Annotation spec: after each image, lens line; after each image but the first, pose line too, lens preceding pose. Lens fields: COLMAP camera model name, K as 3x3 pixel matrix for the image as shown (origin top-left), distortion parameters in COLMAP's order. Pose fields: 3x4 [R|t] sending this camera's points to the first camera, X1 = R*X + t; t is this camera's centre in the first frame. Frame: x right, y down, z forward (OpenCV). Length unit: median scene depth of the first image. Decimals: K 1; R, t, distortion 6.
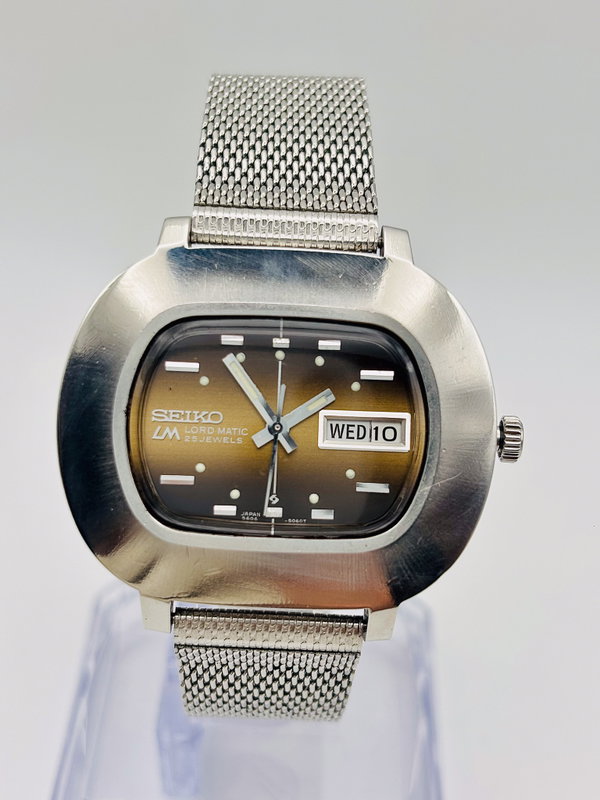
lens RADIAL K [[1233.2, 0, 297.7], [0, 1233.2, 403.3], [0, 0, 1]] dist [0.188770, 0.000000]
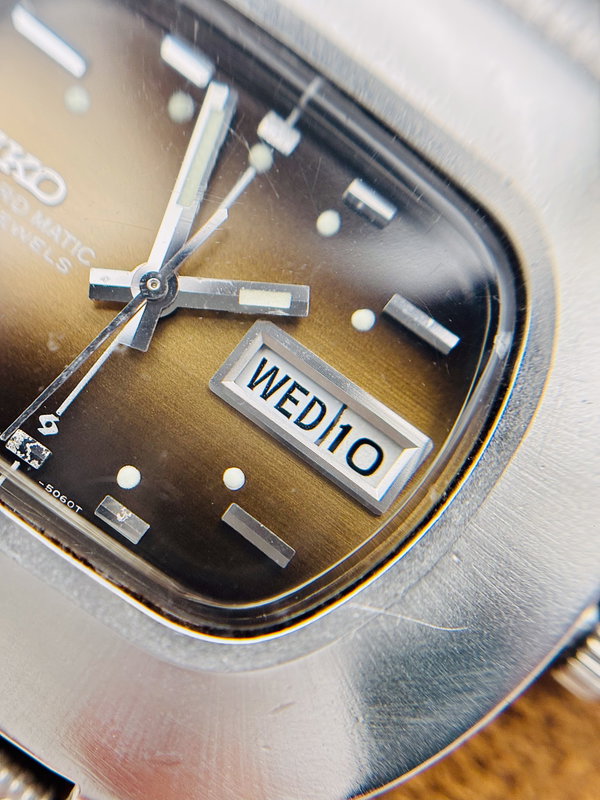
lens RADIAL K [[1233.2, 0, 296.9], [0, 1233.2, 405.6], [0, 0, 1]] dist [0.188770, 0.000000]
pose [[0.820991, 0.570007, -0.032647, 0.059393], [-0.570668, 0.817486, -0.077808, 0.056975], [-0.017663, 0.082510, 0.996434, 0.578894]]
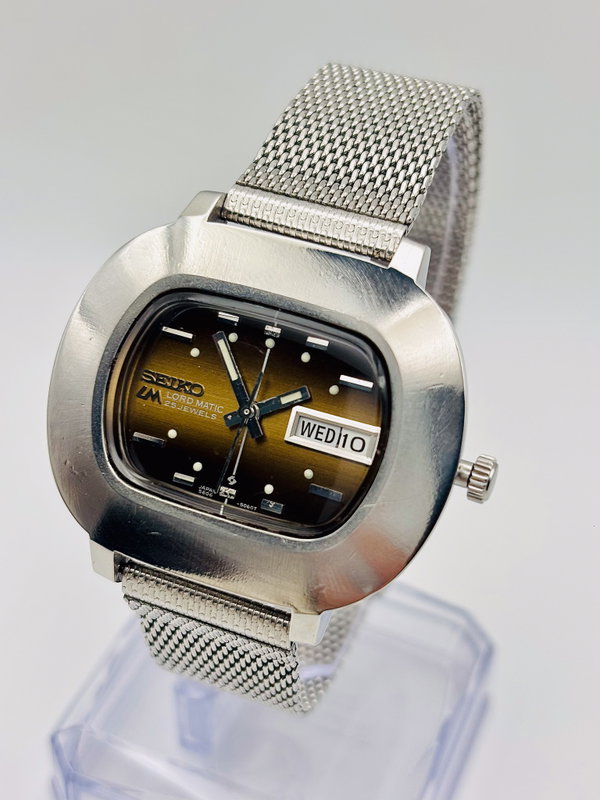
lens RADIAL K [[1233.2, 0, 294.7], [0, 1233.2, 399.2], [0, 0, 1]] dist [0.188770, 0.000000]
pose [[0.936262, 0.219529, -0.274262, 0.291459], [-0.218626, 0.975207, 0.034256, -0.033379], [0.274982, 0.027888, 0.961045, 0.037493]]
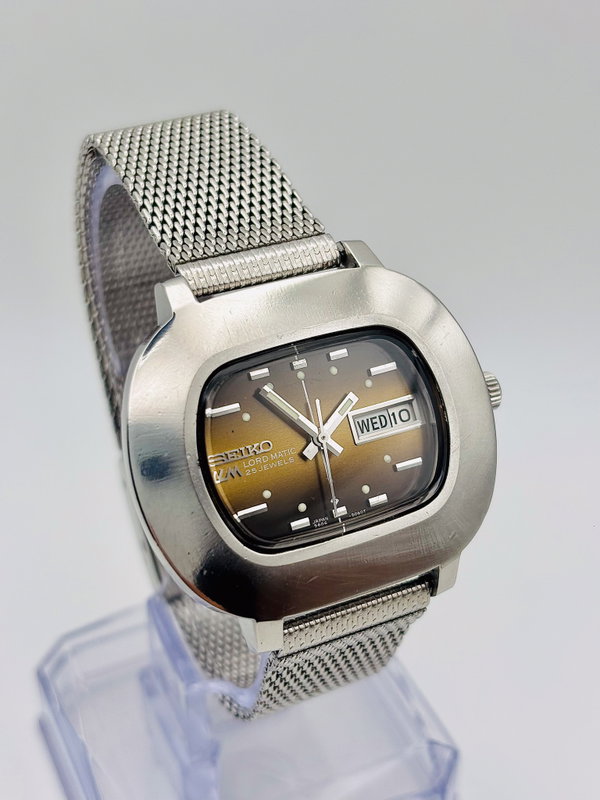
lens RADIAL K [[1233.2, 0, 295.4], [0, 1233.2, 402.6], [0, 0, 1]] dist [0.188770, 0.000000]
pose [[0.893442, -0.281173, 0.350291, -0.413897], [0.281617, 0.958179, 0.050832, -0.073355], [-0.349934, 0.053233, 0.935261, -0.032513]]
